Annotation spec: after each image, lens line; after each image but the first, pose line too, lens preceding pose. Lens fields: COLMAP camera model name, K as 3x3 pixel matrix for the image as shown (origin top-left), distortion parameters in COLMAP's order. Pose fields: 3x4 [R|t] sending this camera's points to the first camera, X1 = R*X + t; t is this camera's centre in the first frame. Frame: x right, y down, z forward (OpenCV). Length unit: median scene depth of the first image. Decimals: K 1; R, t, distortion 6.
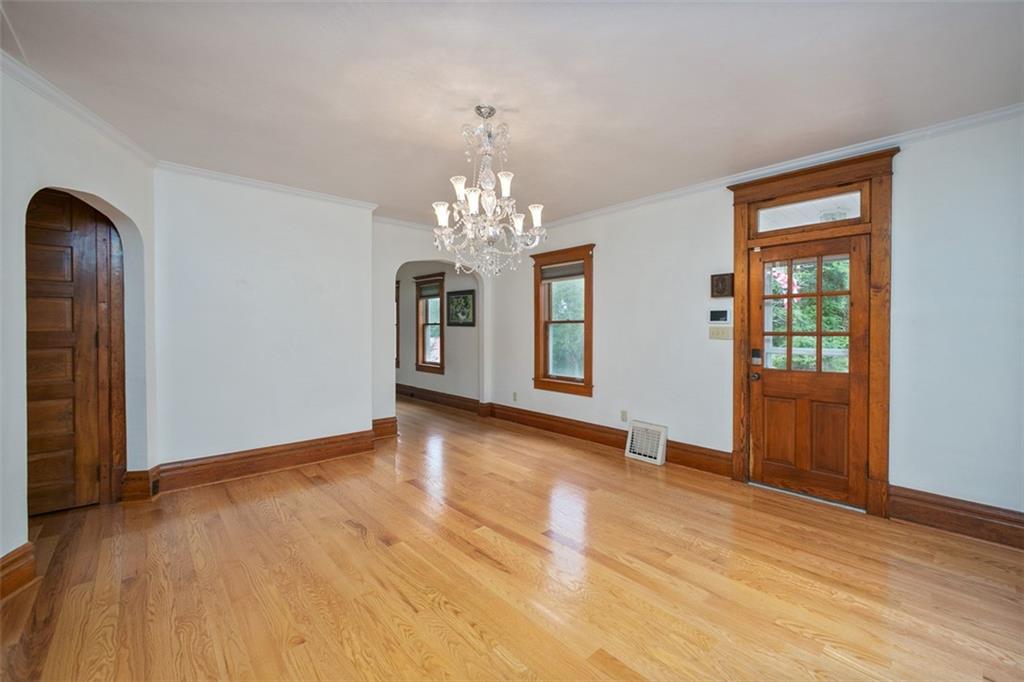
lens RADIAL K [[424.5, 0, 509.5], [0, 424.5, 338.3], [0, 0, 1]] dist [0.018855, -0.001963]
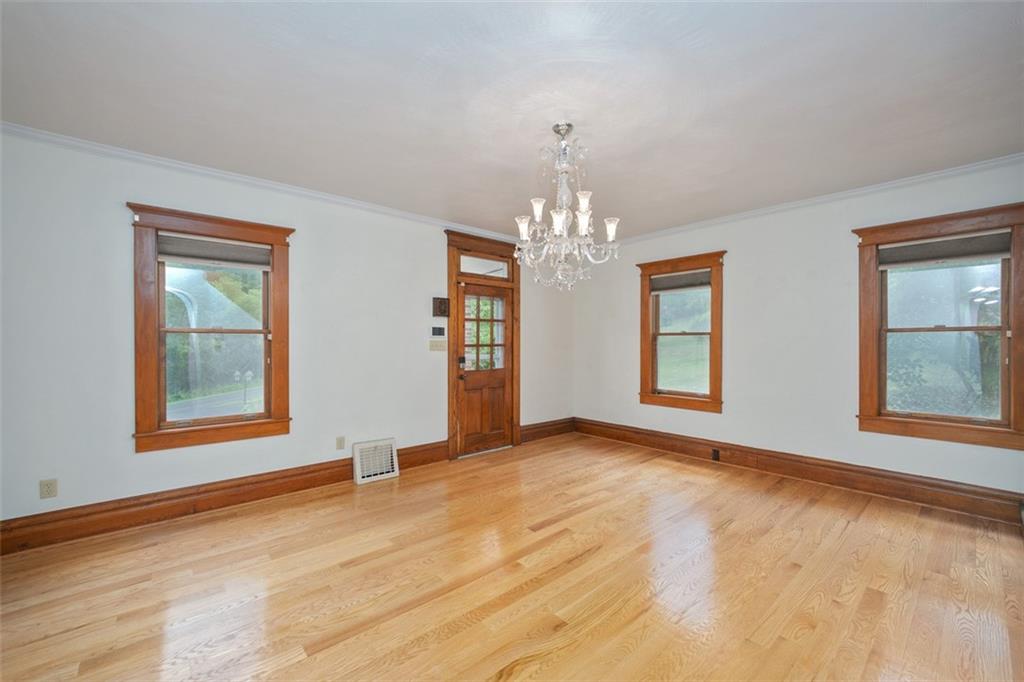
lens RADIAL K [[424.5, 0, 538.4], [0, 424.5, 346.4], [0, 0, 1]] dist [0.018855, -0.001963]
pose [[-0.027270, -0.006613, 0.999606, -0.784016], [0.026780, 0.999614, 0.007344, -0.011824], [-0.999269, 0.026970, -0.027083, 0.795734]]
